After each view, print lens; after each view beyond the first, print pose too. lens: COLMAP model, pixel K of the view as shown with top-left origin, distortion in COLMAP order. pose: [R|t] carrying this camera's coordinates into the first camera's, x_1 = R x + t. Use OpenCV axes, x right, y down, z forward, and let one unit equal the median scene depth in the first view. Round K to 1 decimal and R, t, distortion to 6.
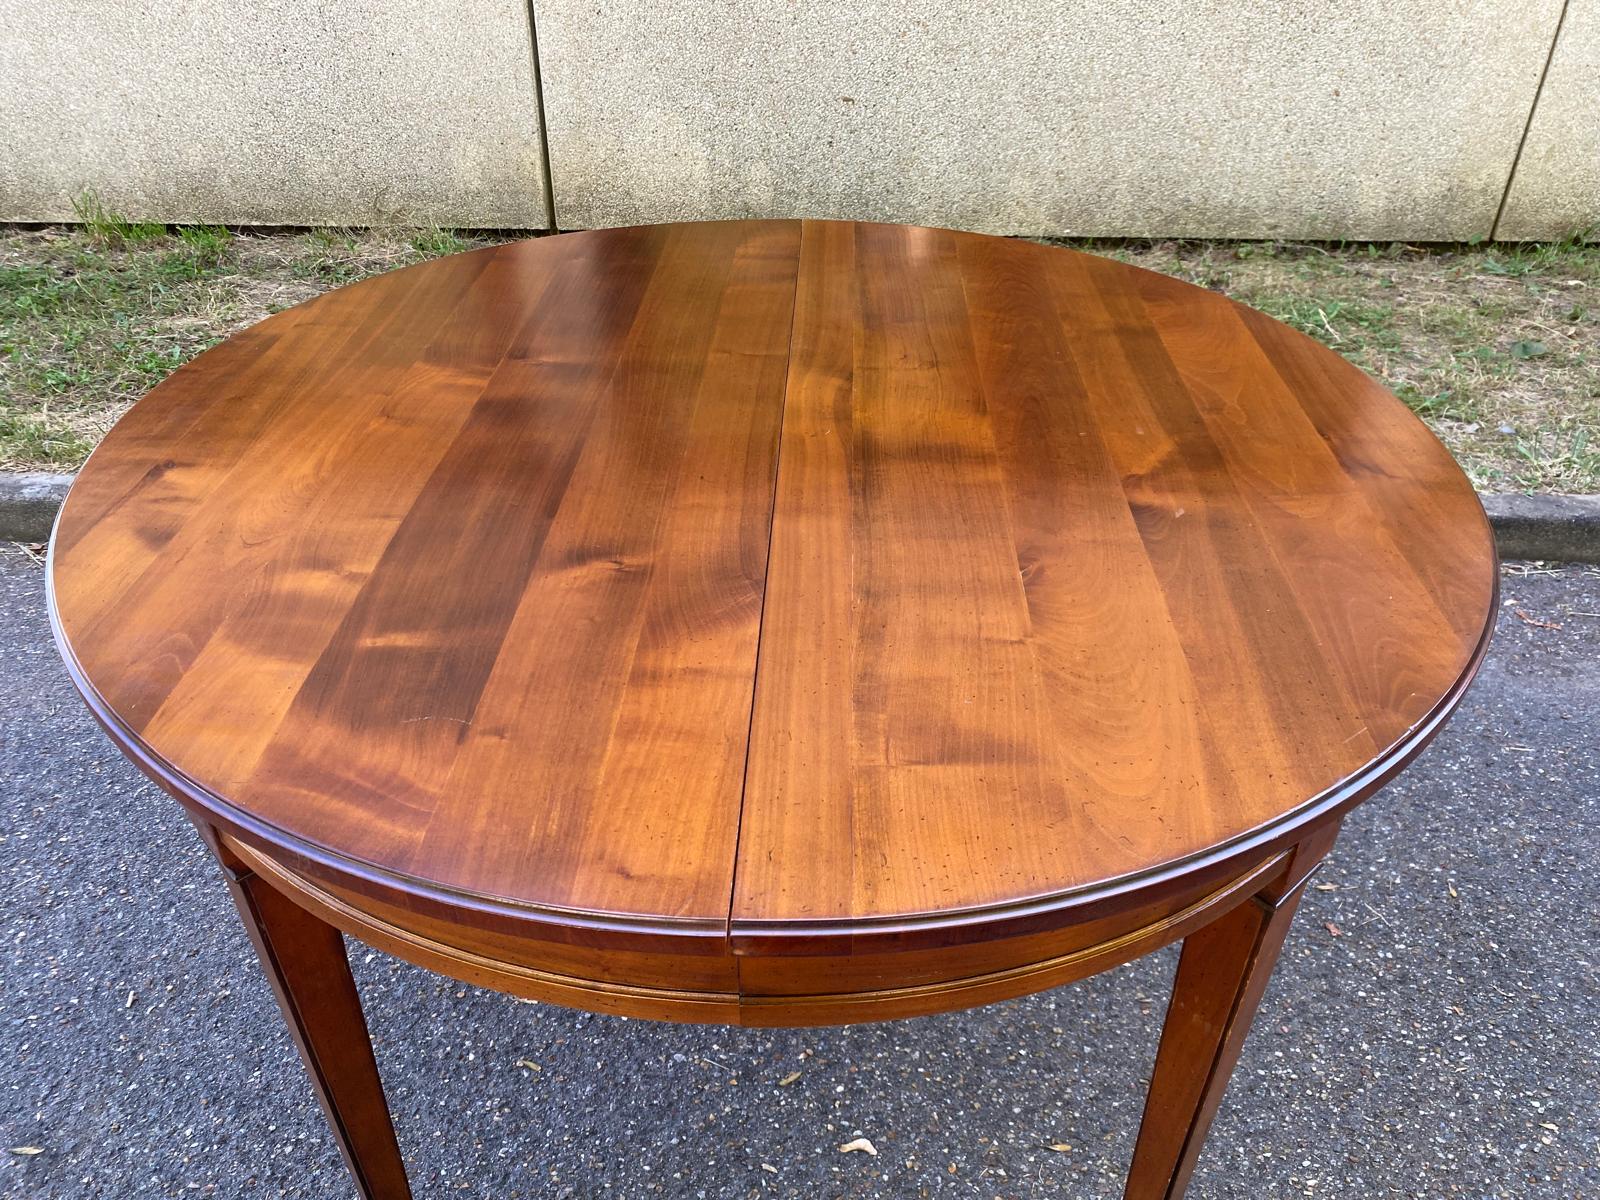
lens RADIAL K [[1222.8, 0, 795.9], [0, 1222.8, 610.1], [0, 0, 1]] dist [-0.003001, 0.007664]
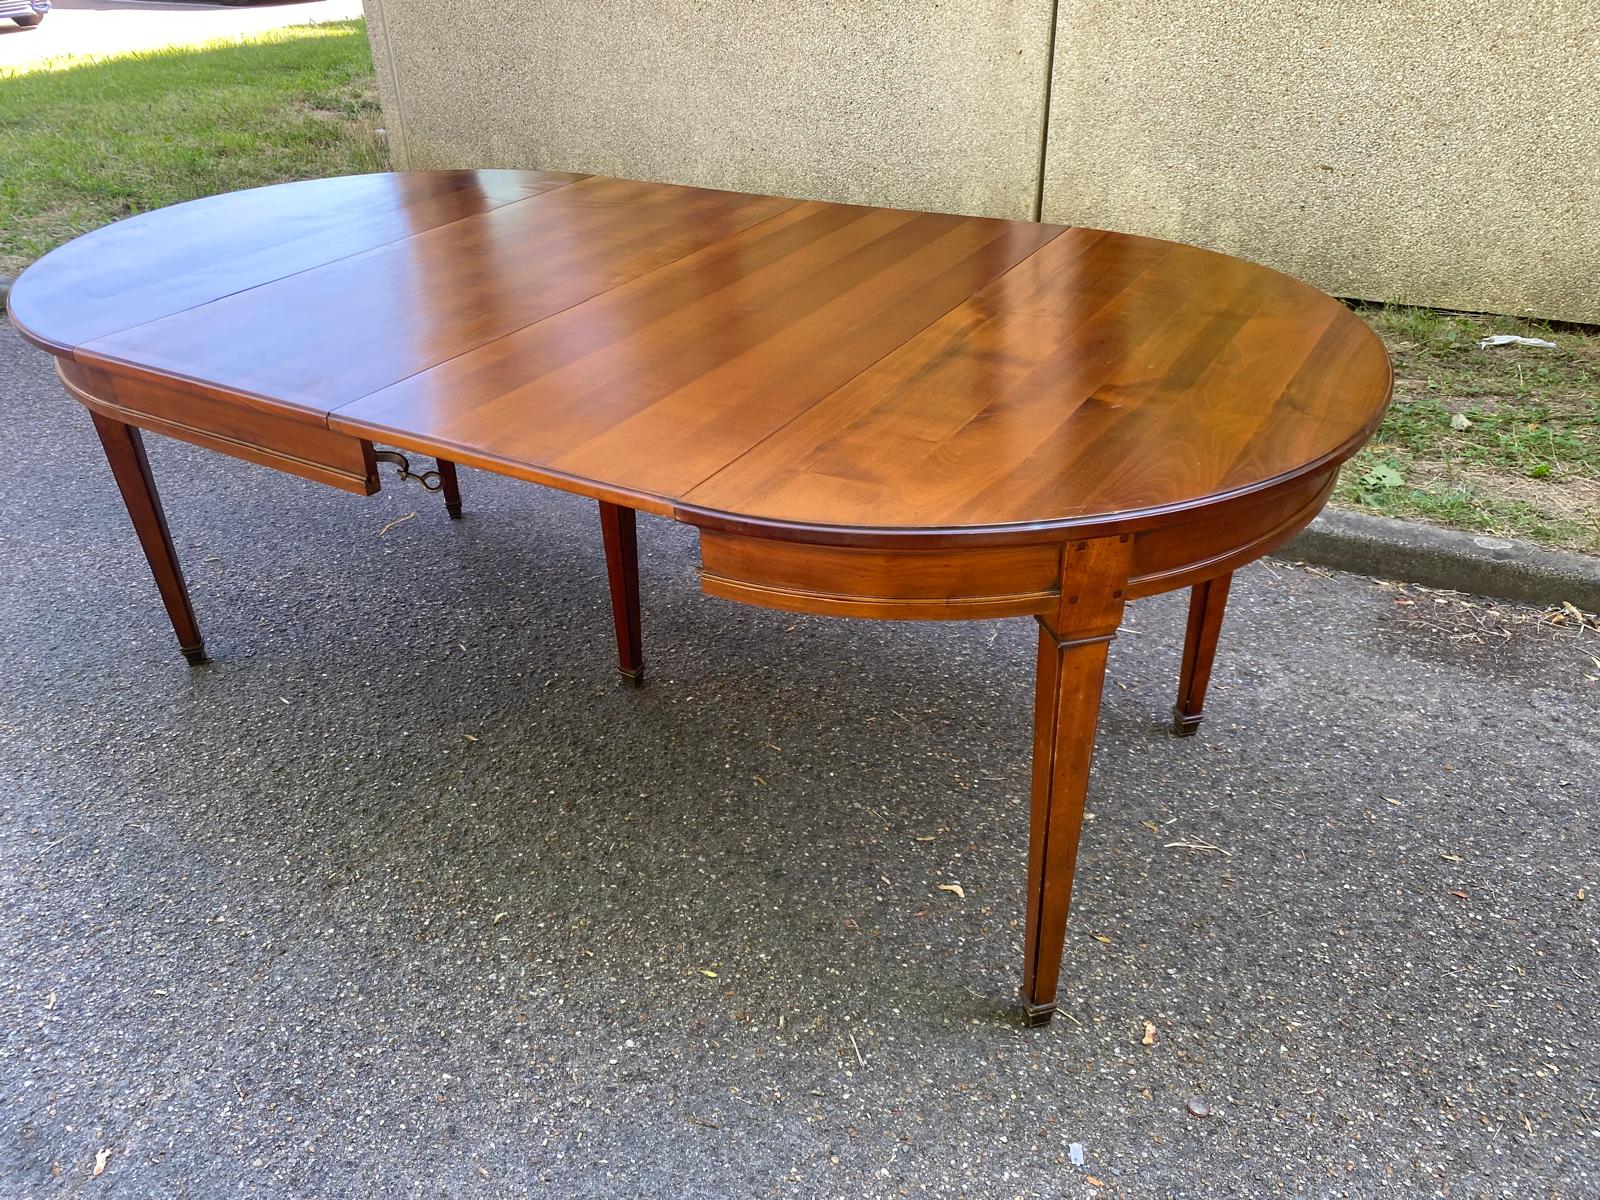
lens RADIAL K [[1218.0, 0, 777.2], [0, 1218.0, 602.2], [0, 0, 1]] dist [0.003560, 0.003159]
pose [[0.889790, 0.204727, -0.407874, 0.338865], [-0.226158, 0.974081, -0.004445, 0.166063], [0.396392, 0.096199, 0.913028, -0.318665]]
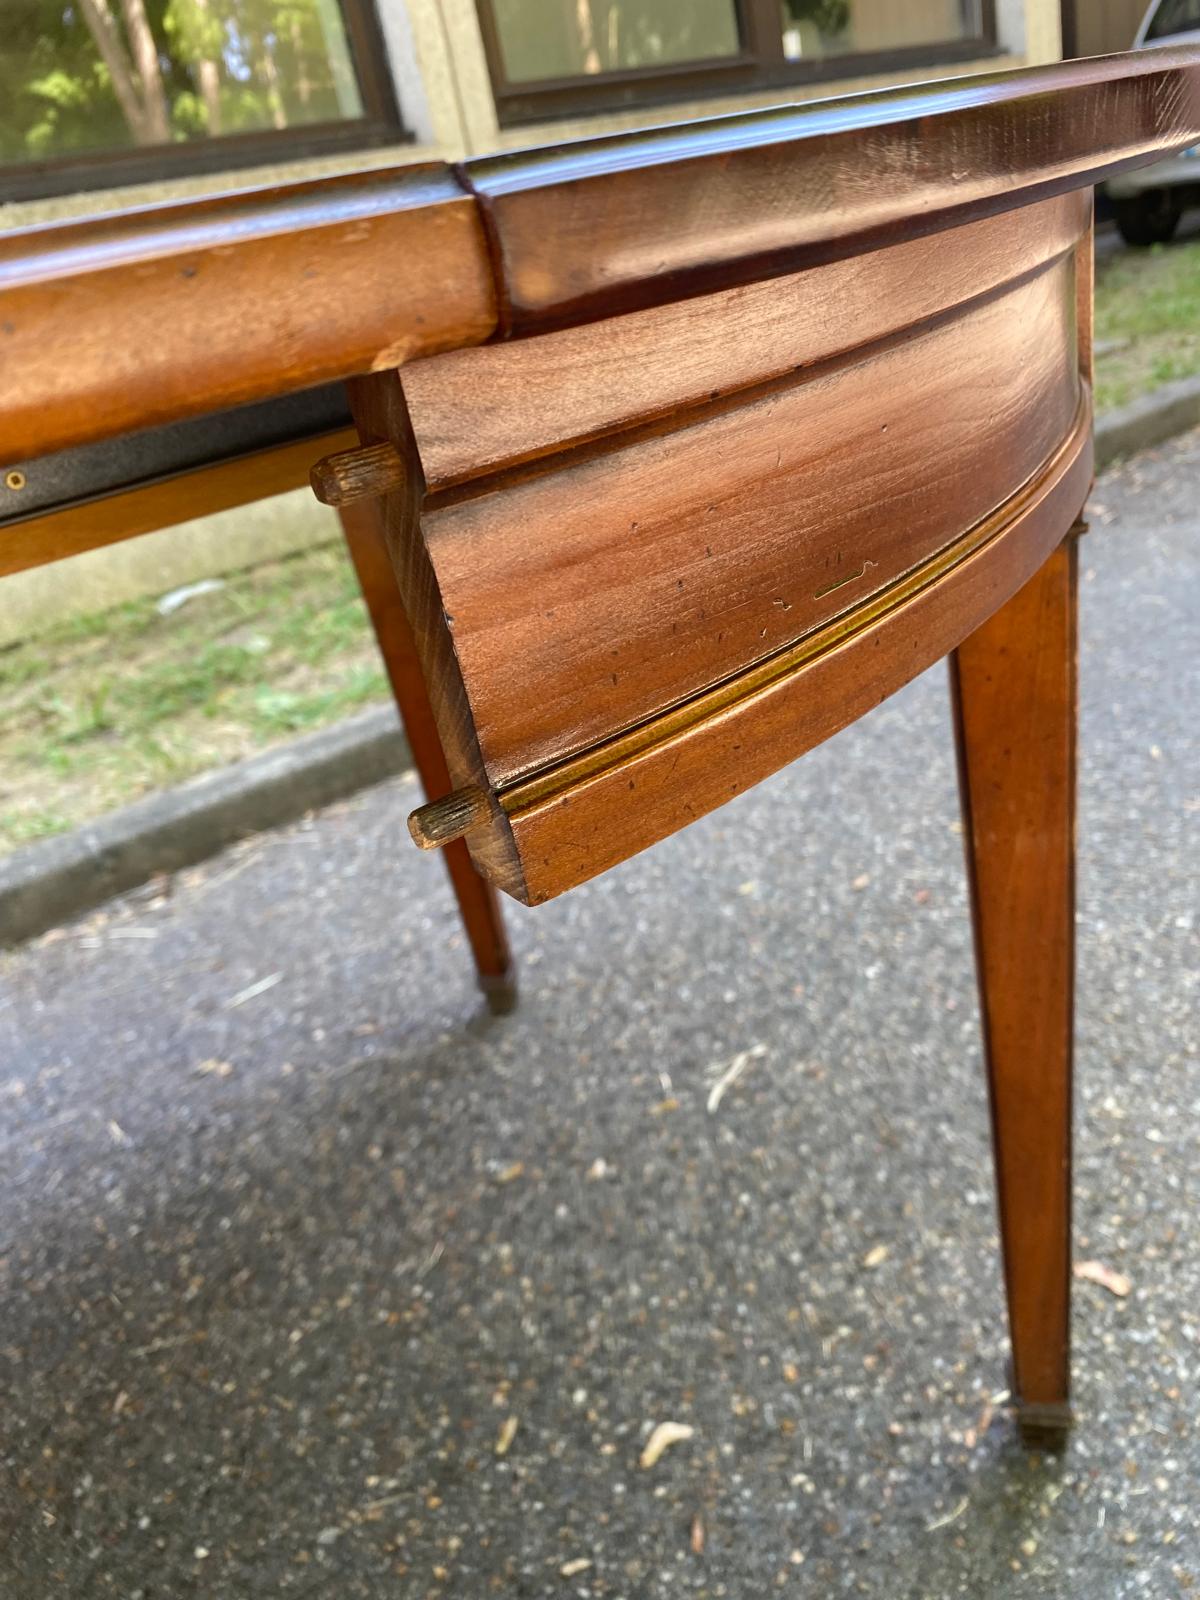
lens RADIAL K [[1216.6, 0, 602.6], [0, 1216.6, 840.2], [0, 0, 1]] dist [0.002912, -0.003712]
pose [[0.766921, -0.413180, 0.491034, -0.142197], [0.496695, 0.866679, -0.046498, 0.172203], [-0.406357, 0.279554, 0.869899, 0.355837]]
